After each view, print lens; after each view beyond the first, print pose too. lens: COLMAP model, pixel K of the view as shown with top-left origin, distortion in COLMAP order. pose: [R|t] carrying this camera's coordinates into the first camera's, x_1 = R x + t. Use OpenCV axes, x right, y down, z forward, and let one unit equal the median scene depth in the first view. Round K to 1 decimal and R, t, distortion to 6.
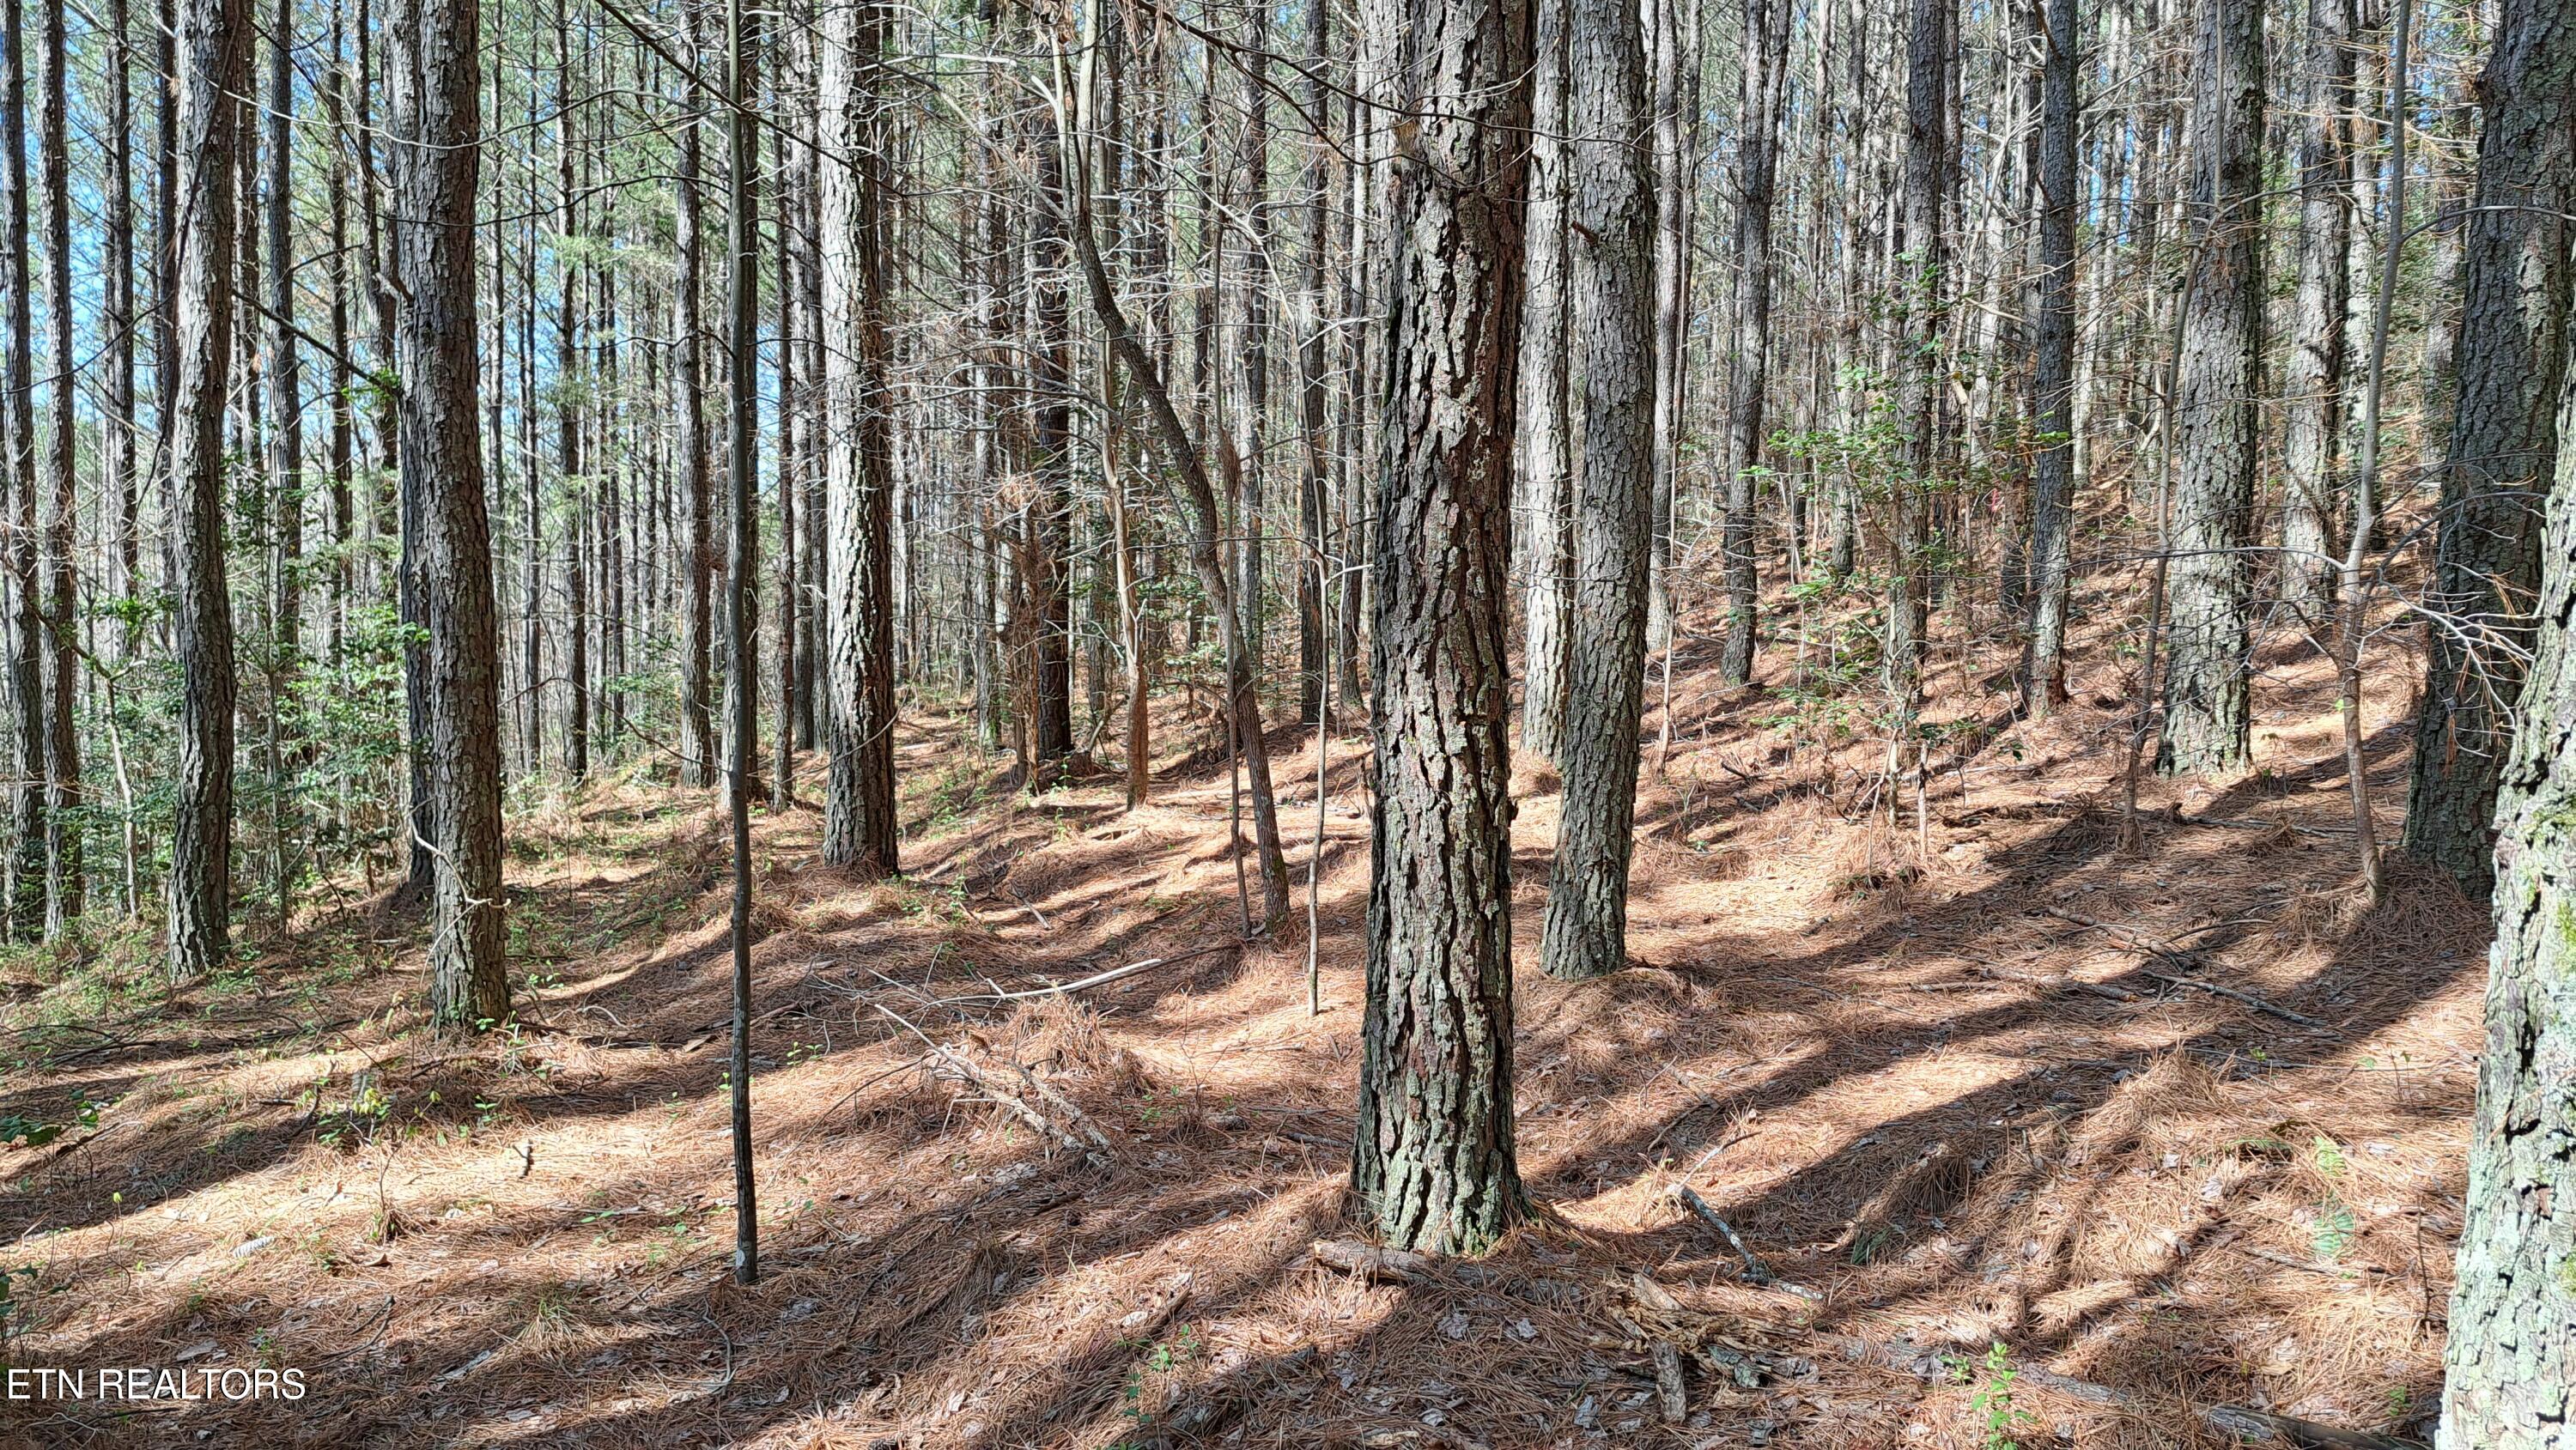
lens RADIAL K [[1850.0, 0, 1291.9], [0, 1850.0, 713.5], [0, 0, 1]] dist [0.104488, -0.115886]
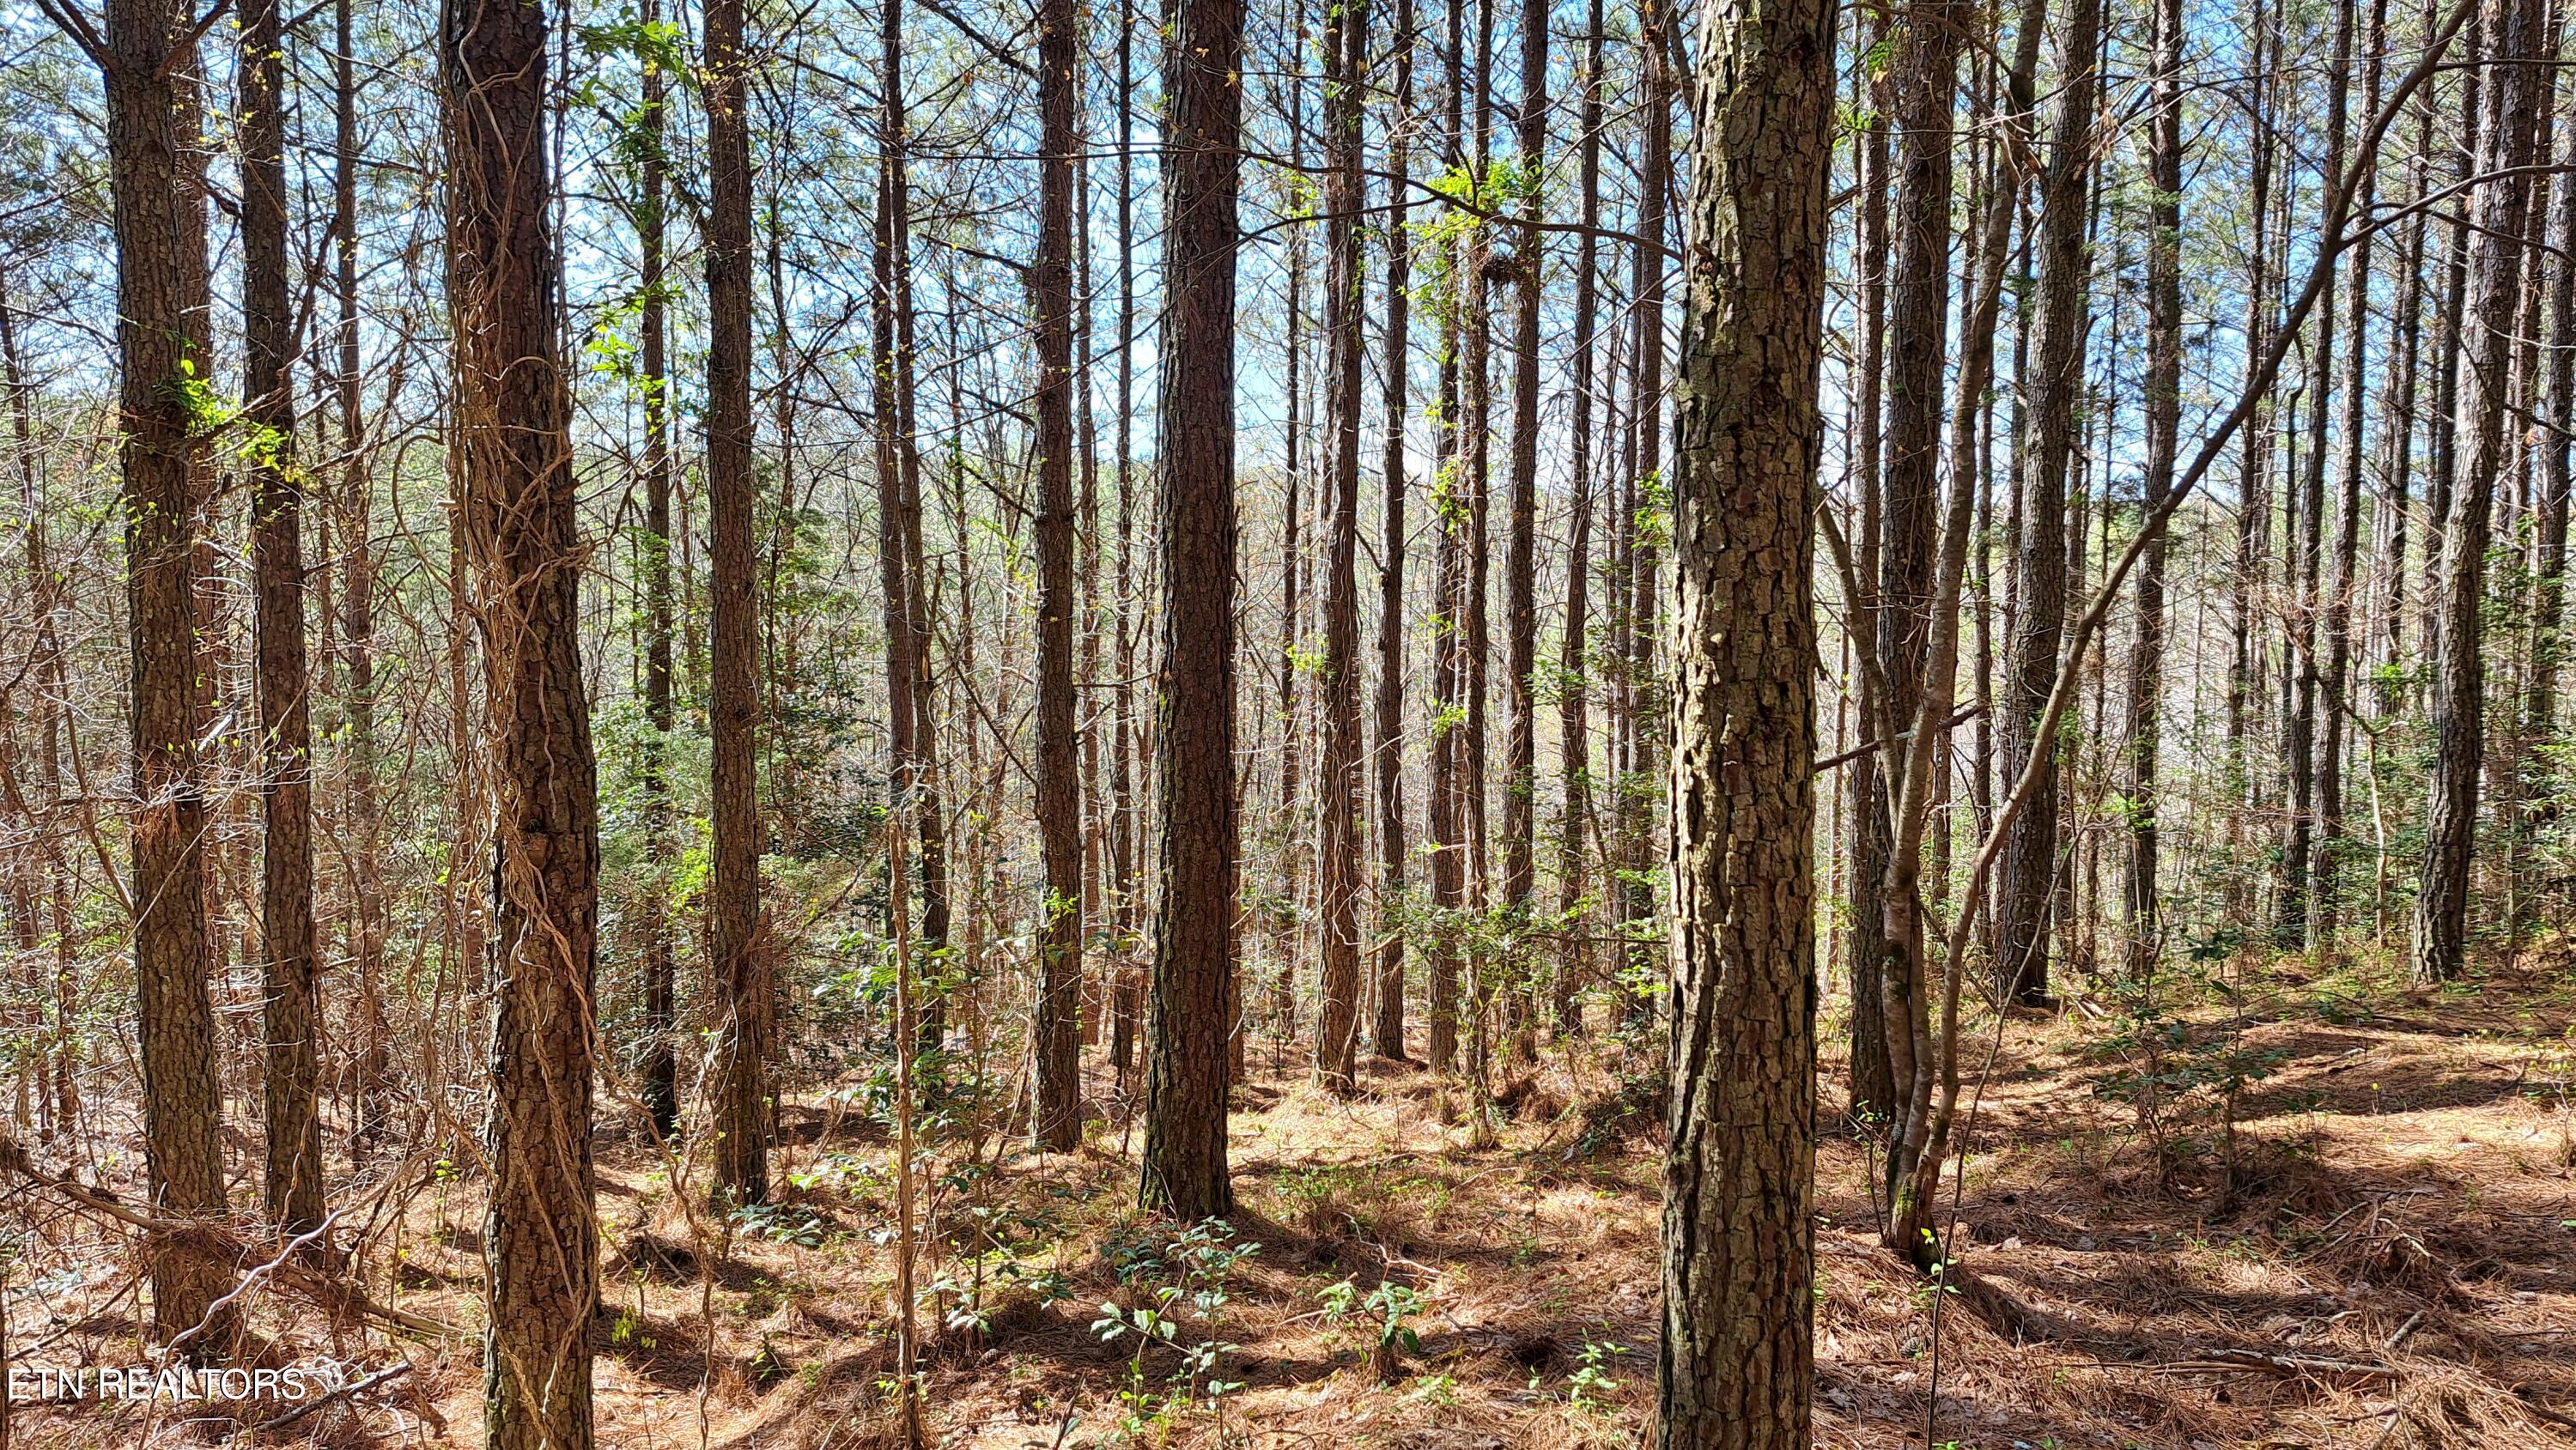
lens RADIAL K [[1844.3, 0, 1281.0], [0, 1844.3, 734.6], [0, 0, 1]] dist [0.101446, -0.088828]
pose [[0.472513, 0.040842, -0.880377, 0.264096], [-0.056226, 0.998288, 0.016135, 0.001280], [0.879528, 0.041876, 0.474000, -0.458442]]
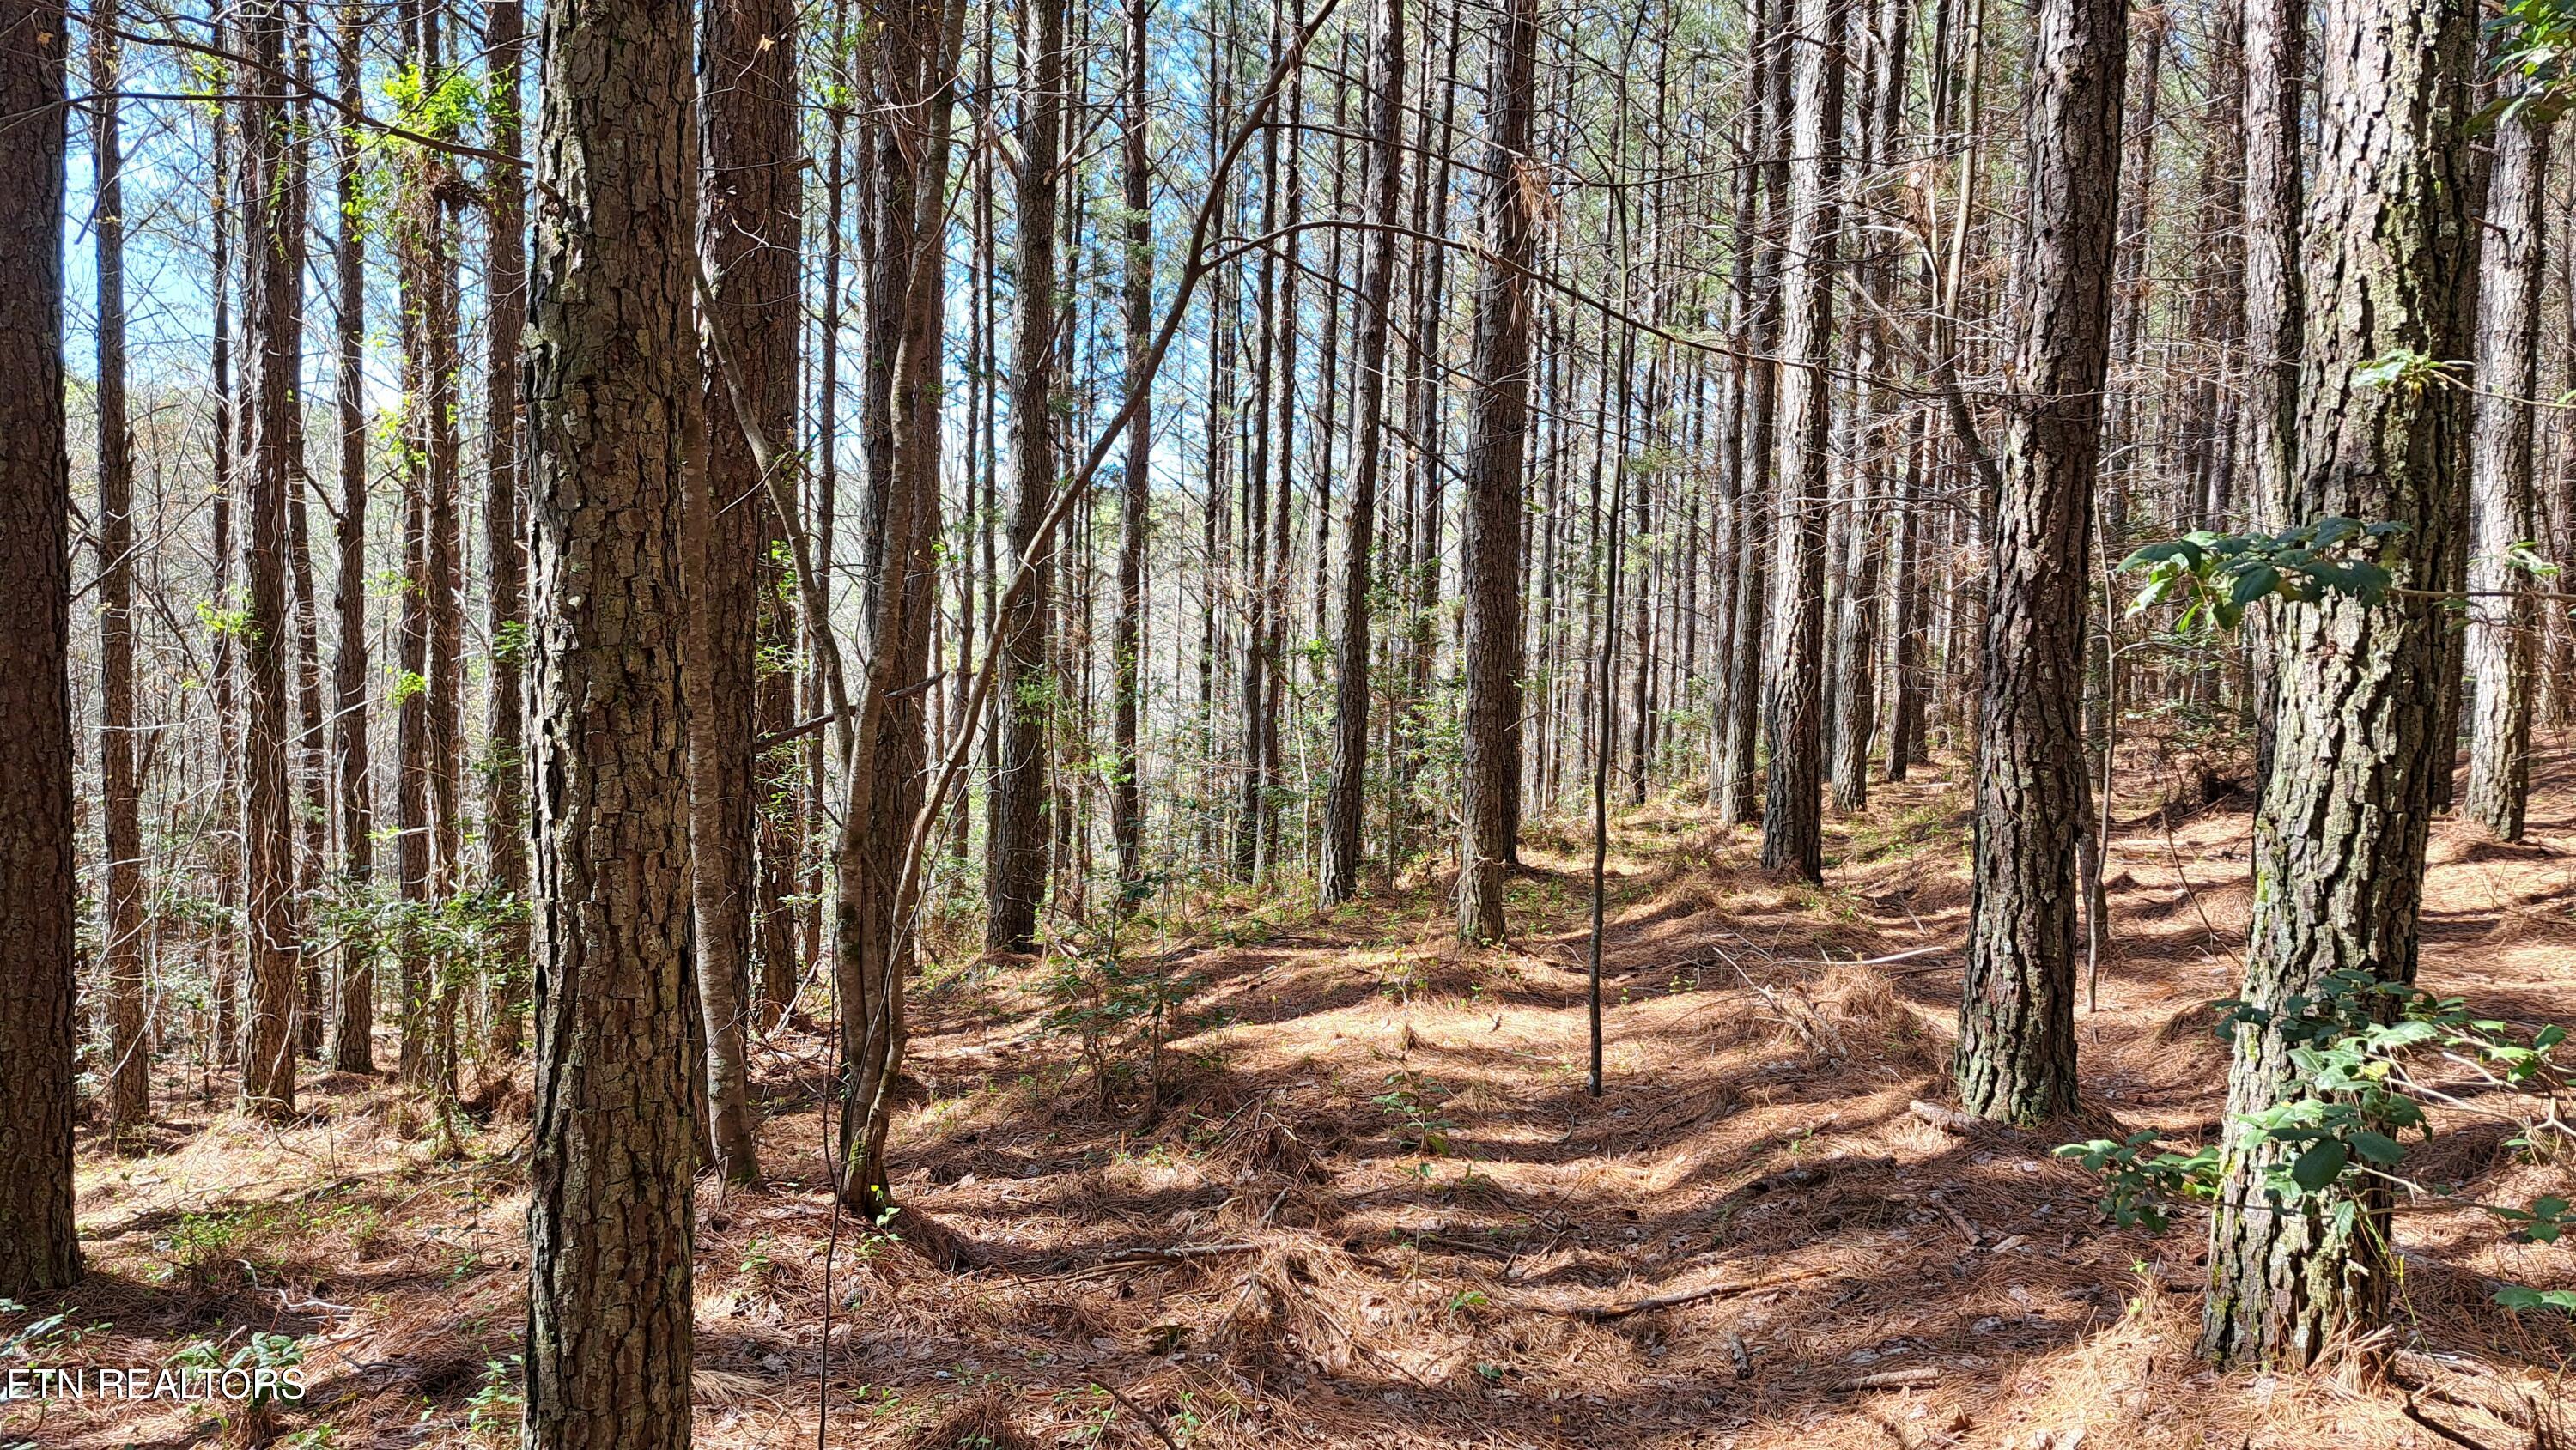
lens RADIAL K [[1850.0, 0, 1291.9], [0, 1850.0, 713.5], [0, 0, 1]] dist [0.104488, -0.115886]
pose [[0.841667, 0.038575, -0.538617, 0.293237], [-0.048822, 0.998796, -0.004758, -0.001208], [0.537785, 0.030301, 0.842538, -0.422680]]
